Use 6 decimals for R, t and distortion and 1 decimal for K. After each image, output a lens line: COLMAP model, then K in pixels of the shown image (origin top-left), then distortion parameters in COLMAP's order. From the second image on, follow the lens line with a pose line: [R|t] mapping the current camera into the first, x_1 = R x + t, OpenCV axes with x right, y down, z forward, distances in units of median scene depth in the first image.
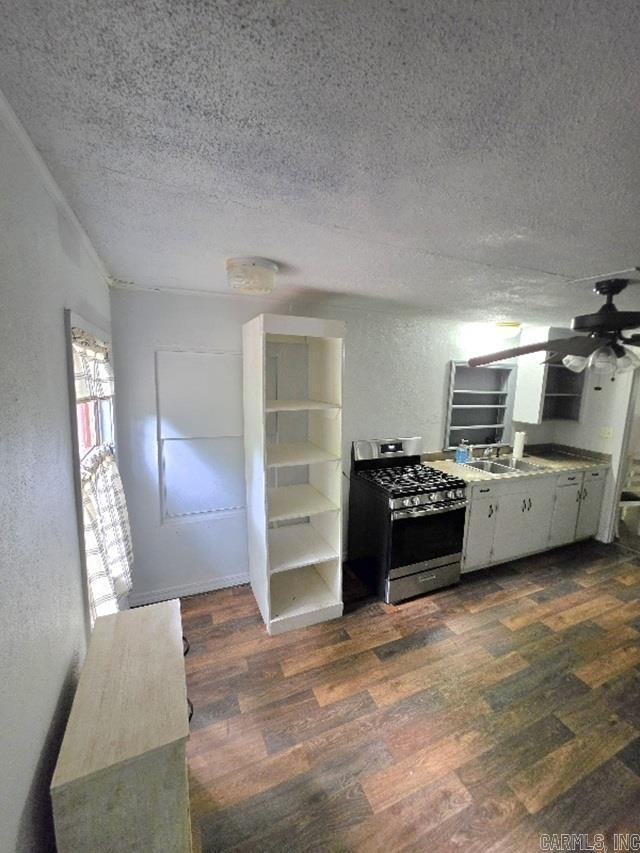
lens RADIAL K [[345.0, 0, 320.7], [0, 345.0, 423.8], [0, 0, 1]] dist [-0.005617, -0.000160]
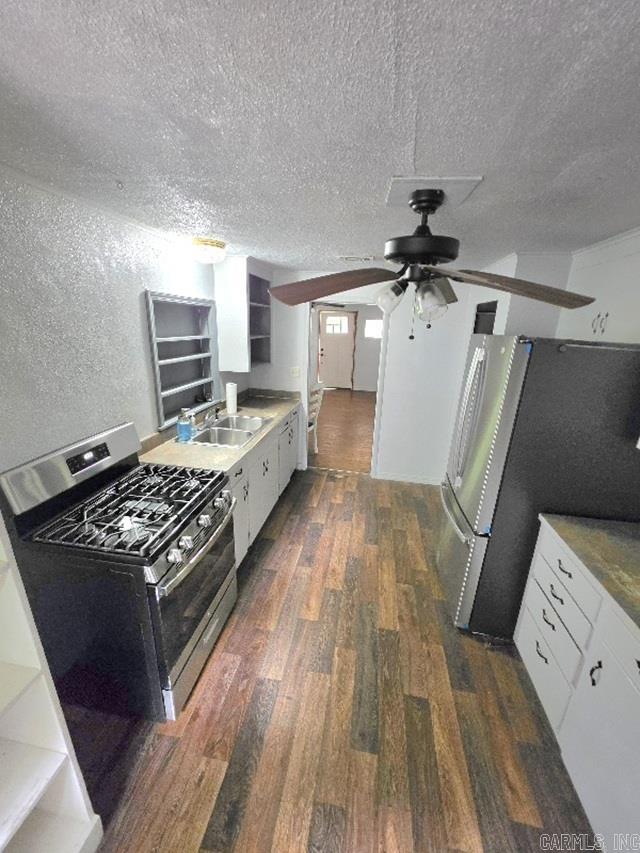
lens RADIAL K [[345.0, 0, 320.7], [0, 345.0, 423.8], [0, 0, 1]] dist [-0.005617, -0.000160]
pose [[0.546372, -0.248606, 0.799795, -0.011044], [0.102373, 0.967594, 0.230829, -0.069276], [-0.831263, -0.044241, 0.554116, 0.429509]]
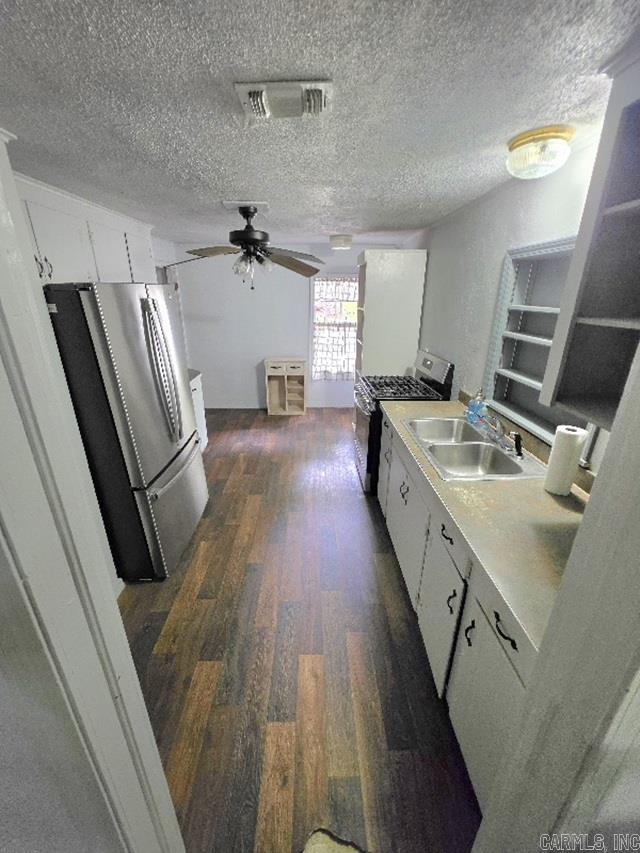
lens RADIAL K [[345.0, 0, 320.7], [0, 345.0, 423.8], [0, 0, 1]] dist [-0.005617, -0.000160]
pose [[-0.378703, 0.296853, -0.876620, 1.289802], [-0.148603, 0.915375, 0.374174, -0.100158], [0.913510, 0.271969, -0.302542, 1.117390]]
